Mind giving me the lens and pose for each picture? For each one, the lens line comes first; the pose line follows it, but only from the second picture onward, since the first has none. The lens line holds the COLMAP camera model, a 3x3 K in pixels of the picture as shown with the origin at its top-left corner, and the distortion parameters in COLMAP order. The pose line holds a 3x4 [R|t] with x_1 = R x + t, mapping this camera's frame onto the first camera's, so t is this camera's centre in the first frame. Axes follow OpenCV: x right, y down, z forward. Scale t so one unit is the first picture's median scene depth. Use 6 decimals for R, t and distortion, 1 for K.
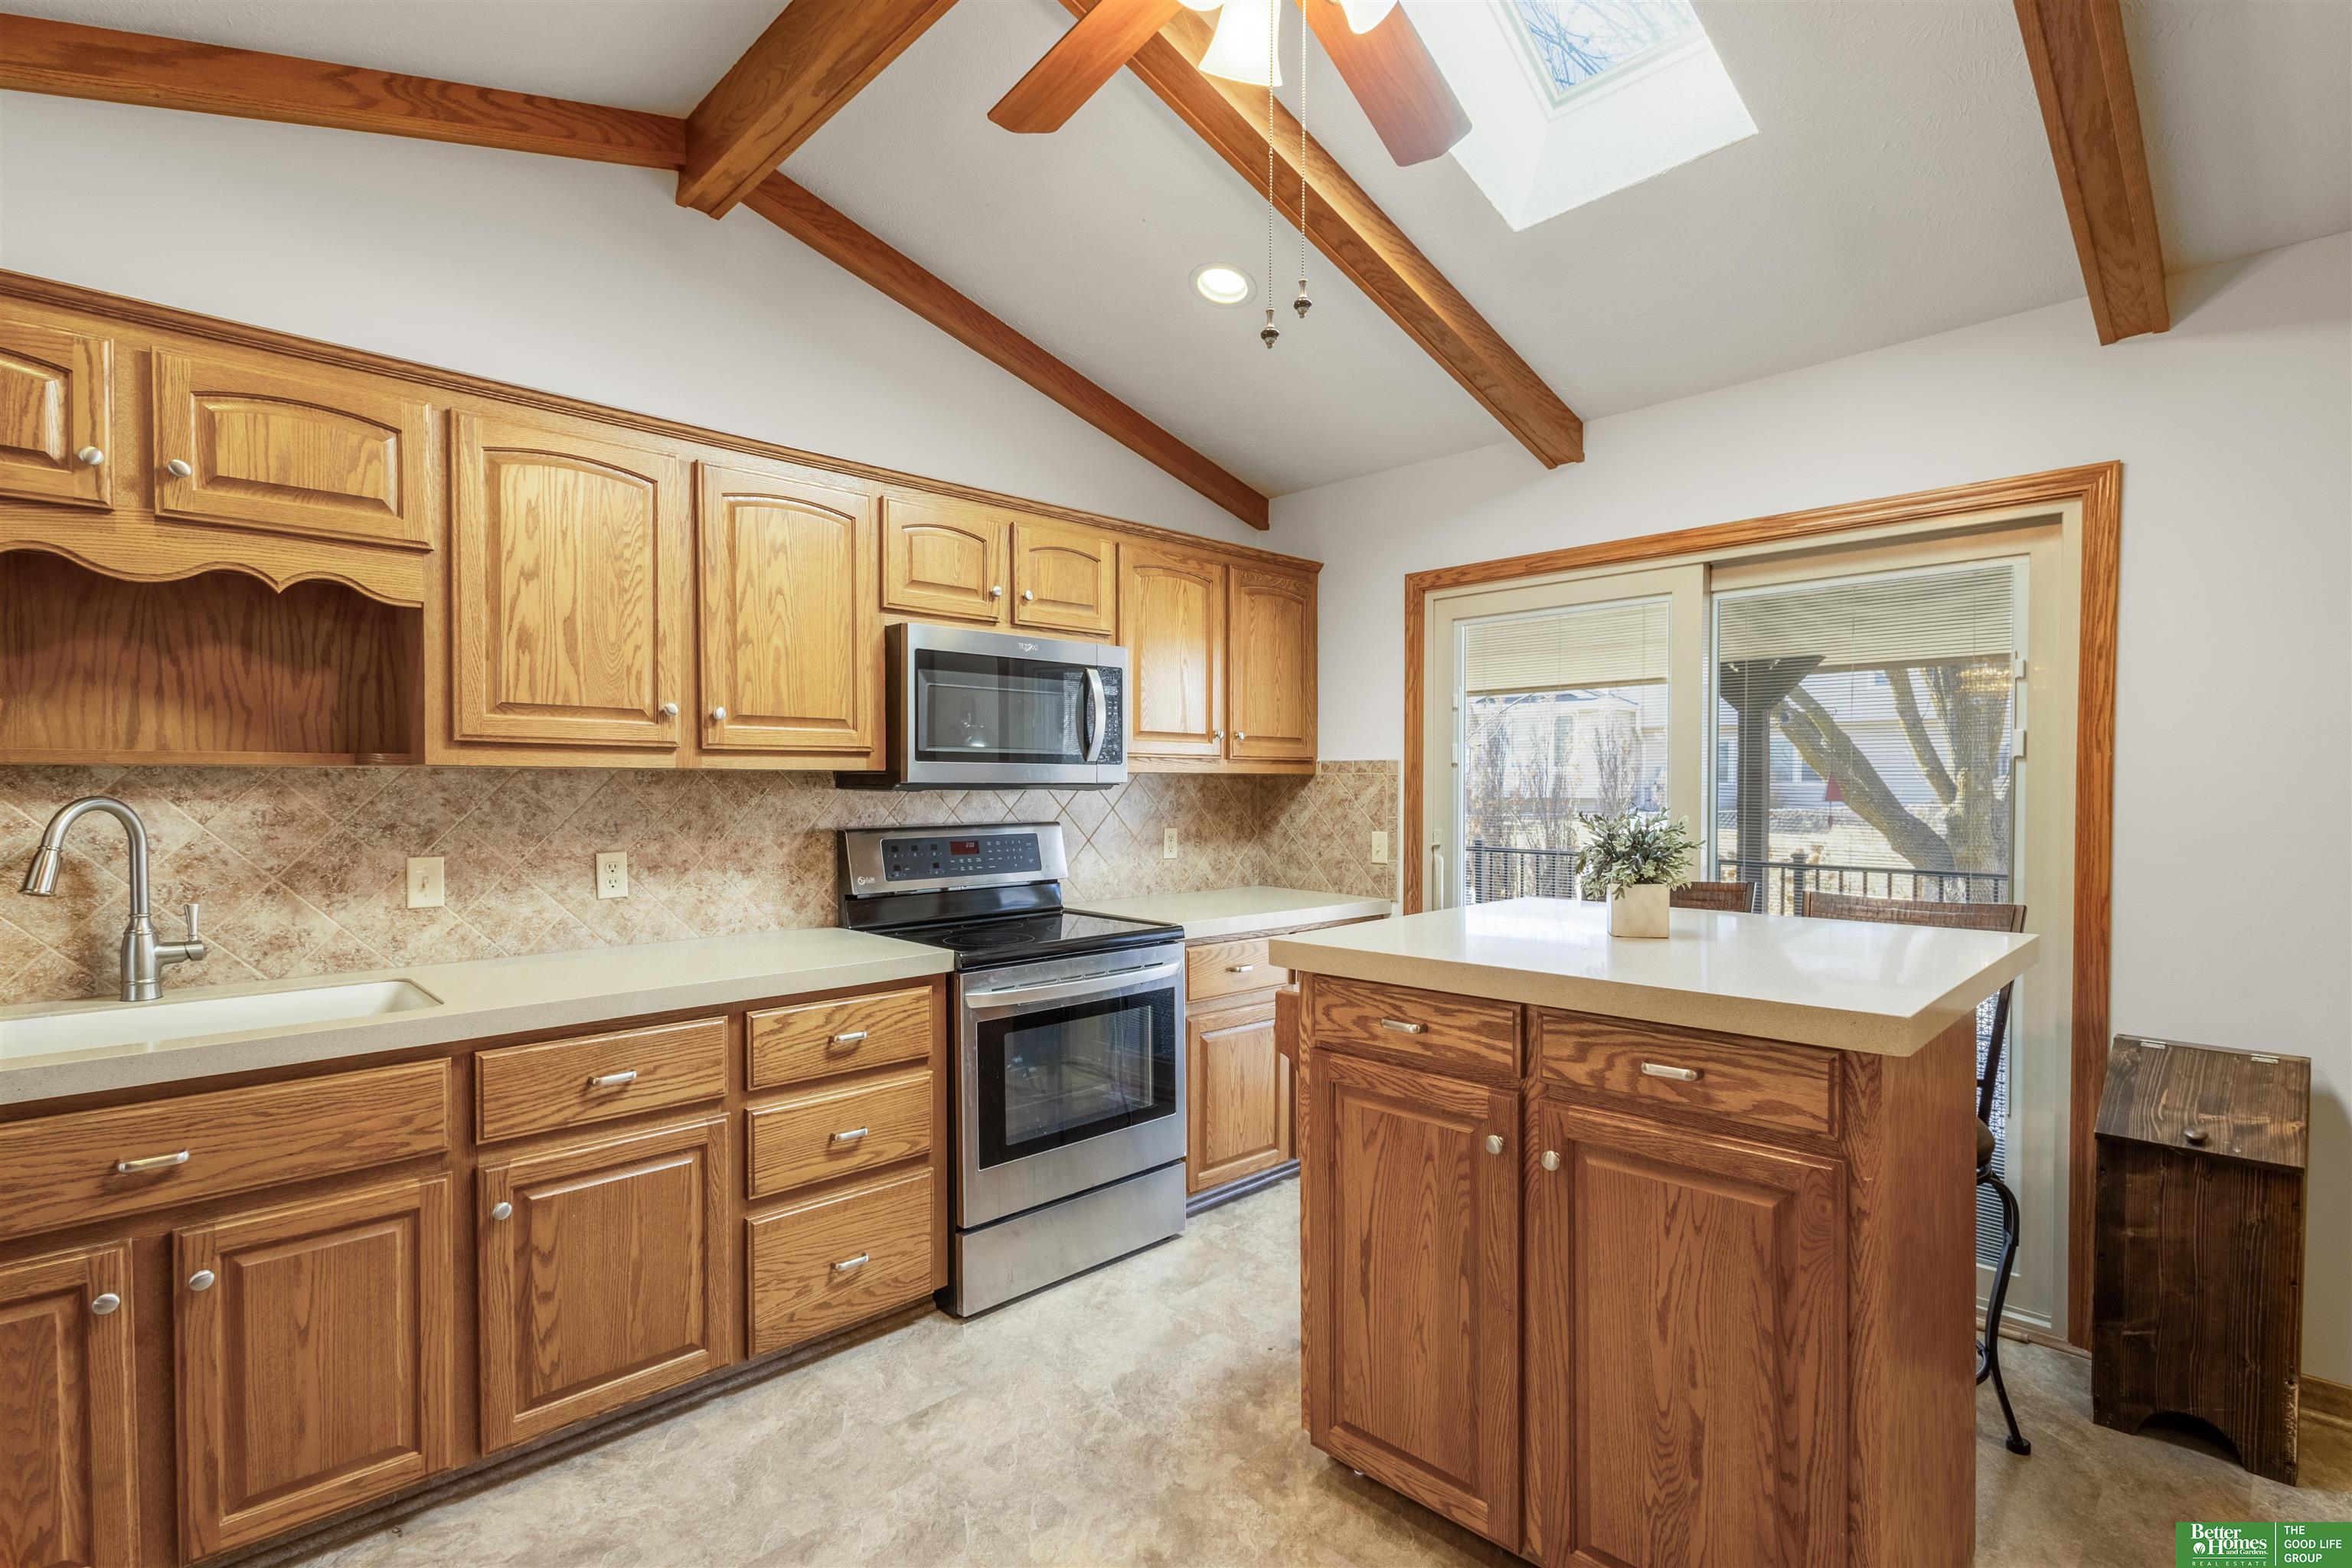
lens RADIAL K [[1079.5, 0, 1168.8], [0, 1079.5, 802.4], [0, 0, 1]] dist [0.010850, -0.003626]
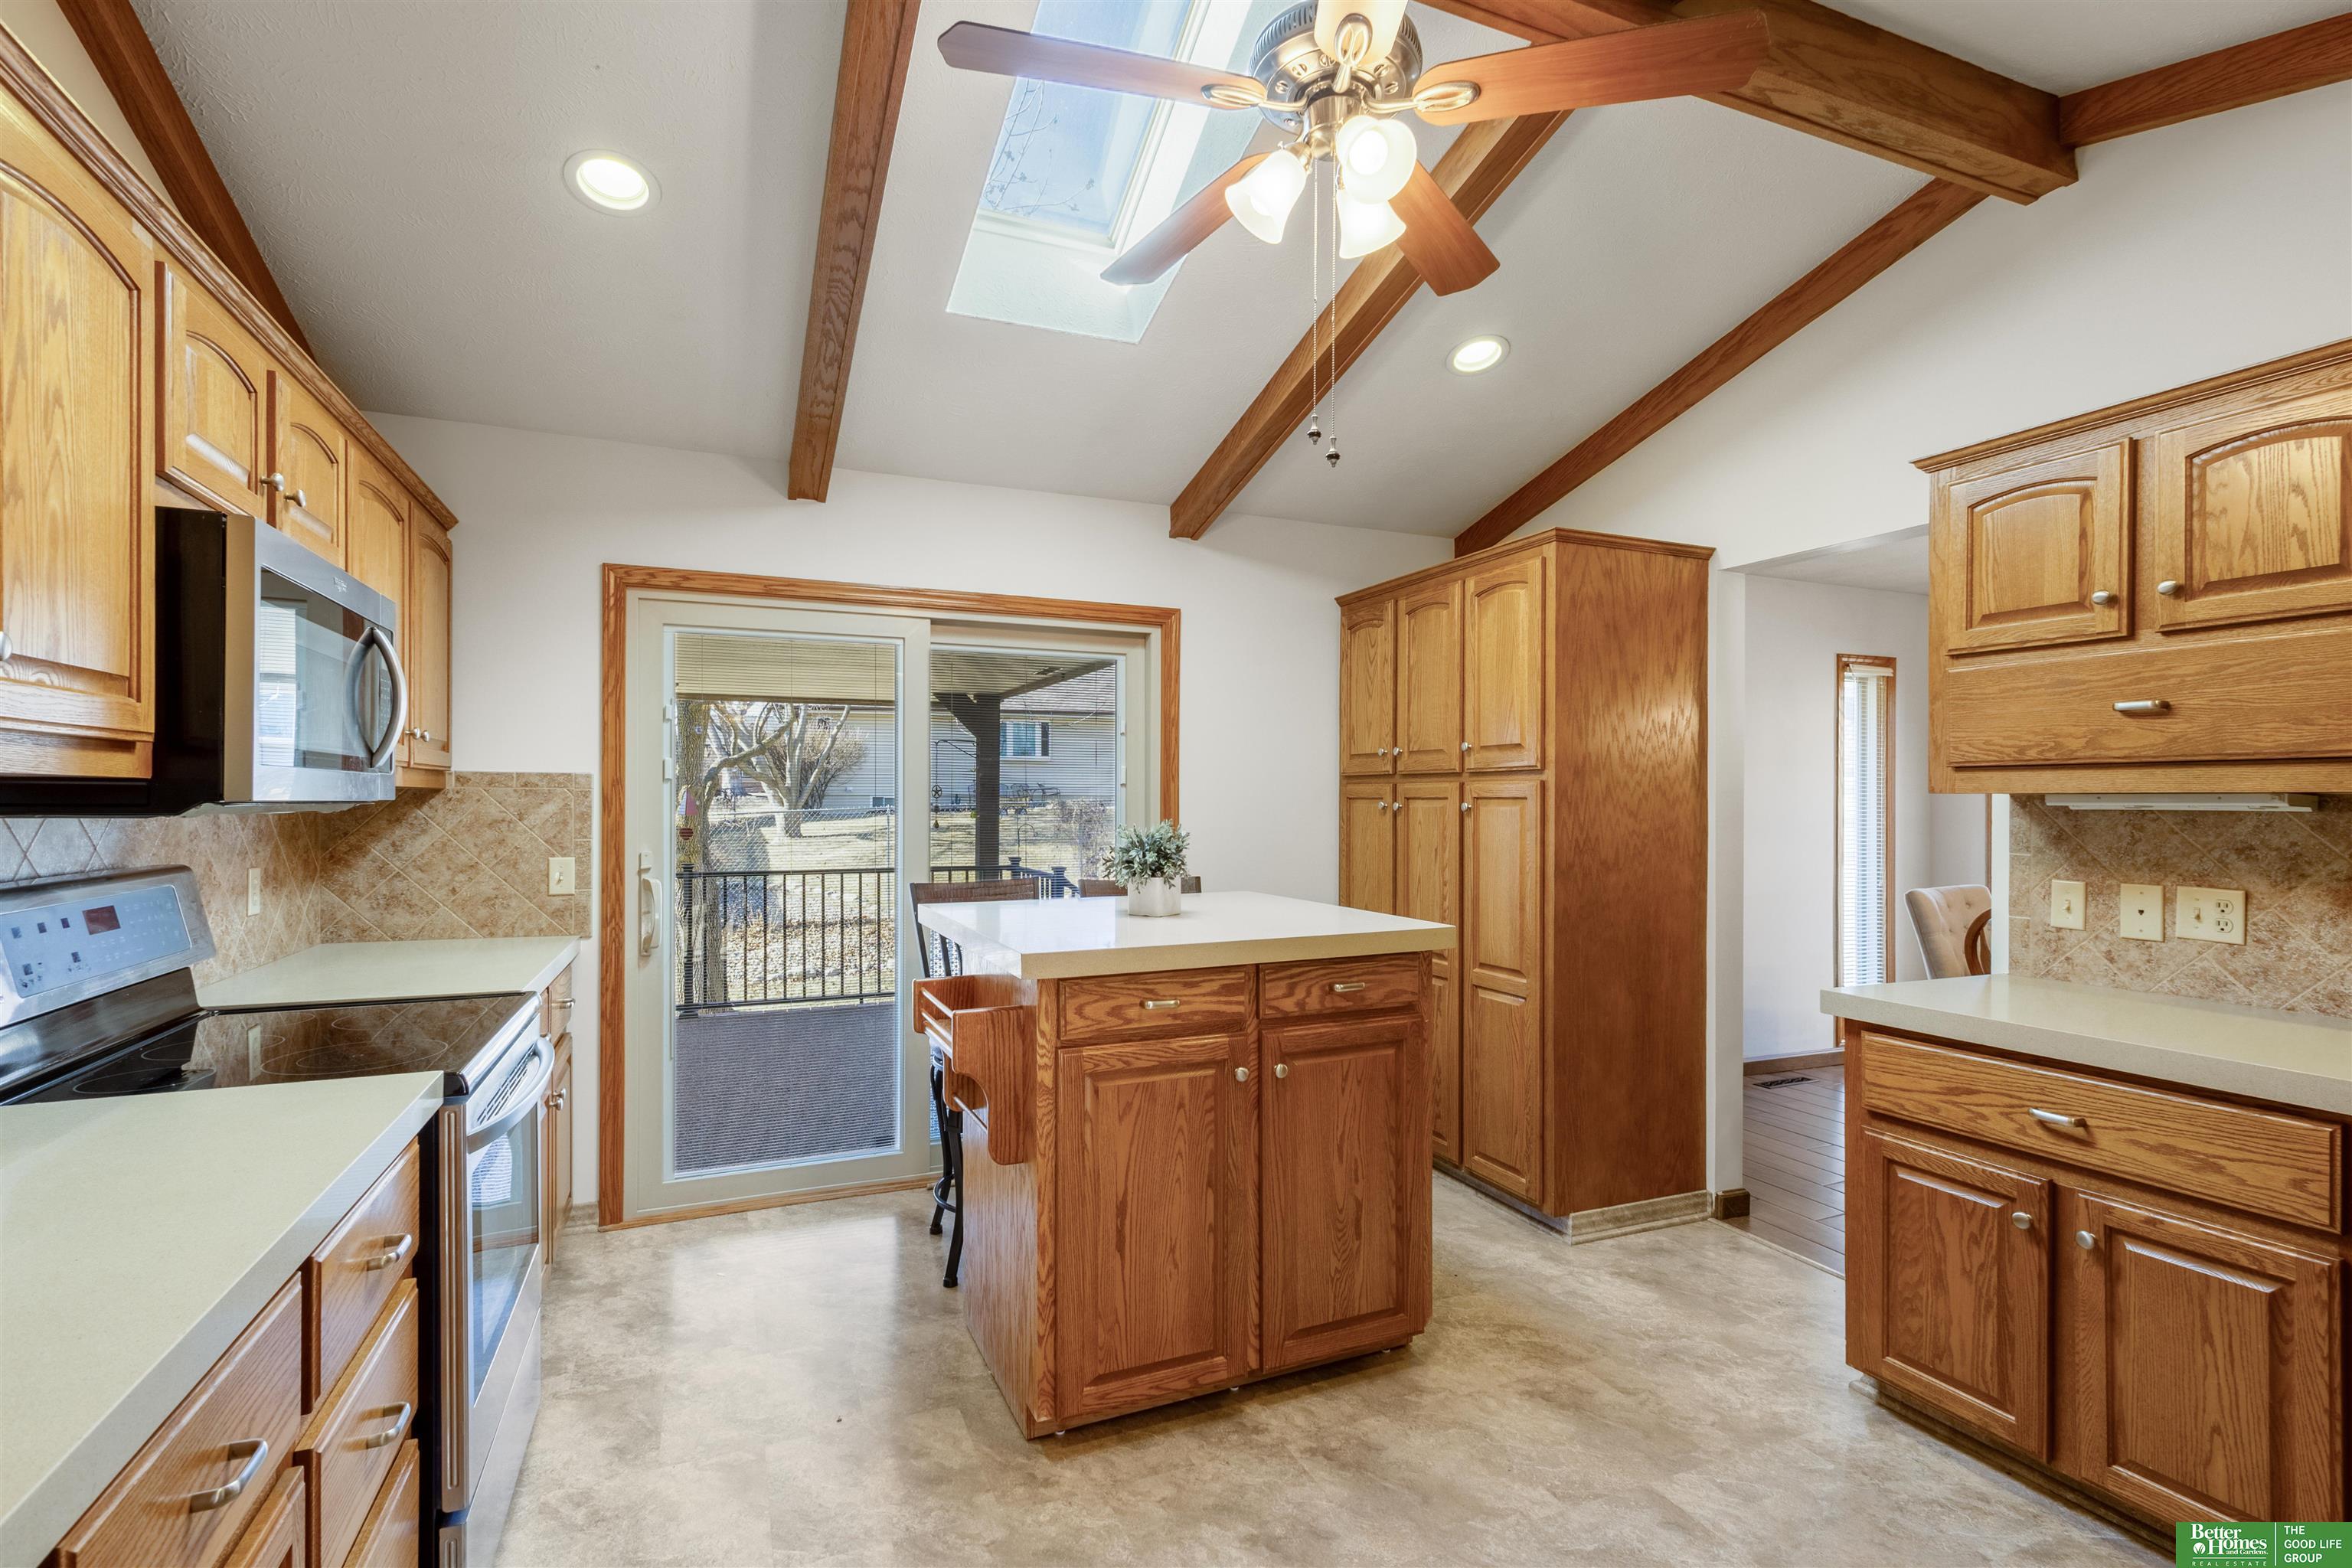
lens RADIAL K [[1079.5, 0, 1133.5], [0, 1079.5, 794.5], [0, 0, 1]] dist [0.010850, -0.003626]
pose [[0.381709, 0.004626, 0.924271, -0.696627], [0.014109, 0.999842, -0.010831, -0.011081], [-0.924175, 0.017175, 0.381583, 0.432553]]
